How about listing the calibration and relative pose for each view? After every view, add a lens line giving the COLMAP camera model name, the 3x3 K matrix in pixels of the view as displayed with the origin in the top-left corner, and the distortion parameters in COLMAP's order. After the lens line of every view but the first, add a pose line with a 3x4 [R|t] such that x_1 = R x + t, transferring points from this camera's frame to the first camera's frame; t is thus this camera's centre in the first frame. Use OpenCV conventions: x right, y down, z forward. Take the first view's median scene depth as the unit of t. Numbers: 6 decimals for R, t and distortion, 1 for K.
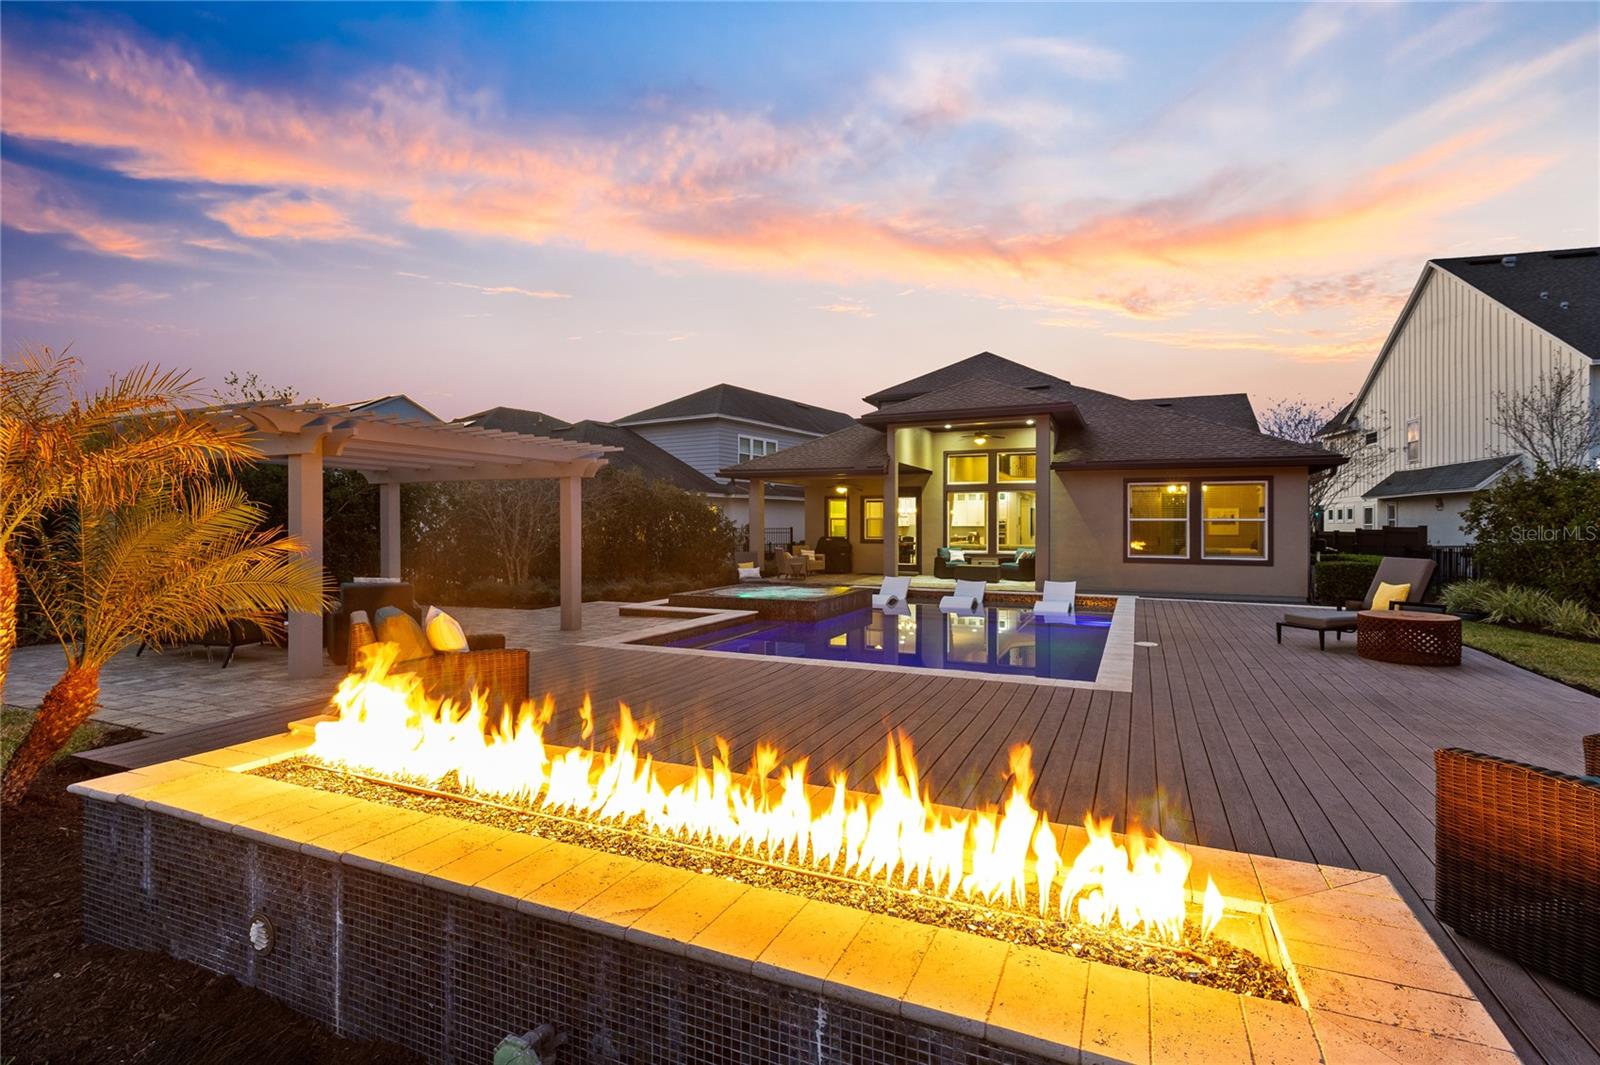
lens RADIAL K [[726.8, 0, 800.0], [0, 726.8, 532.5], [0, 0, 1]] dist [-0.001907, 0.000017]
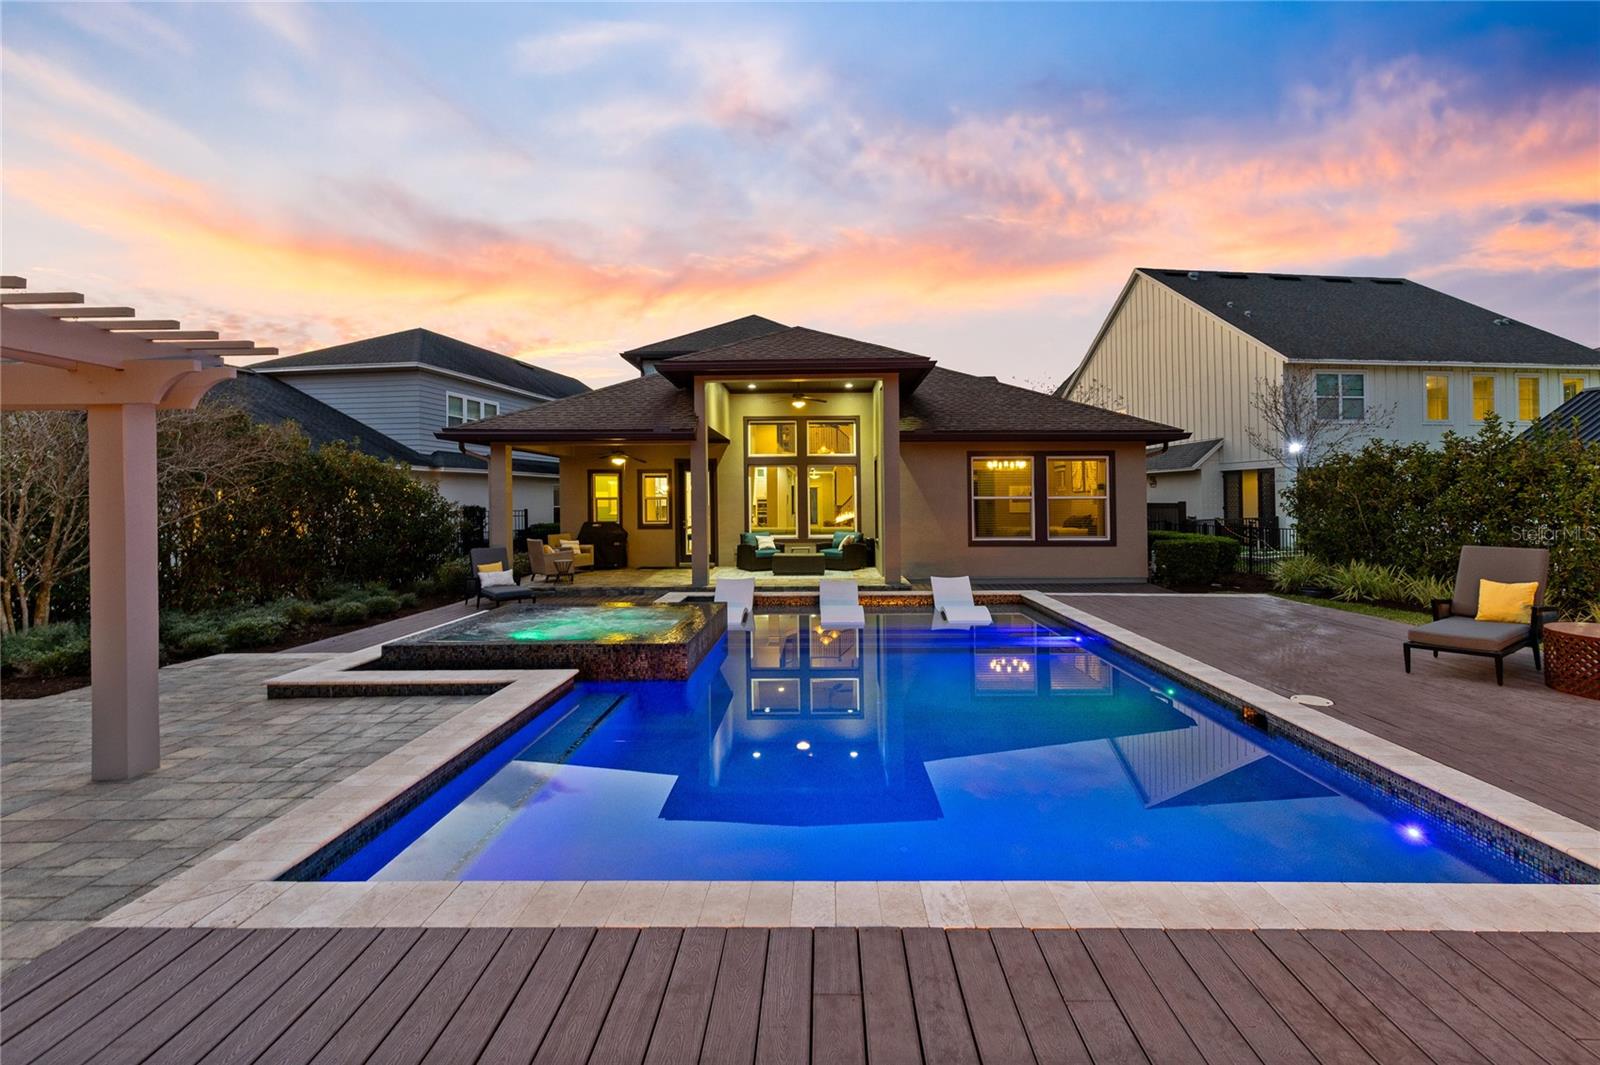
lens RADIAL K [[683.4, 0, 797.8], [0, 683.4, 506.6], [0, 0, 1]] dist [0.002672, -0.000211]
pose [[0.911884, -0.012352, 0.410262, -0.069176], [0.013555, 0.999908, -0.000024, -0.008221], [-0.410224, 0.005583, 0.911968, 0.271039]]
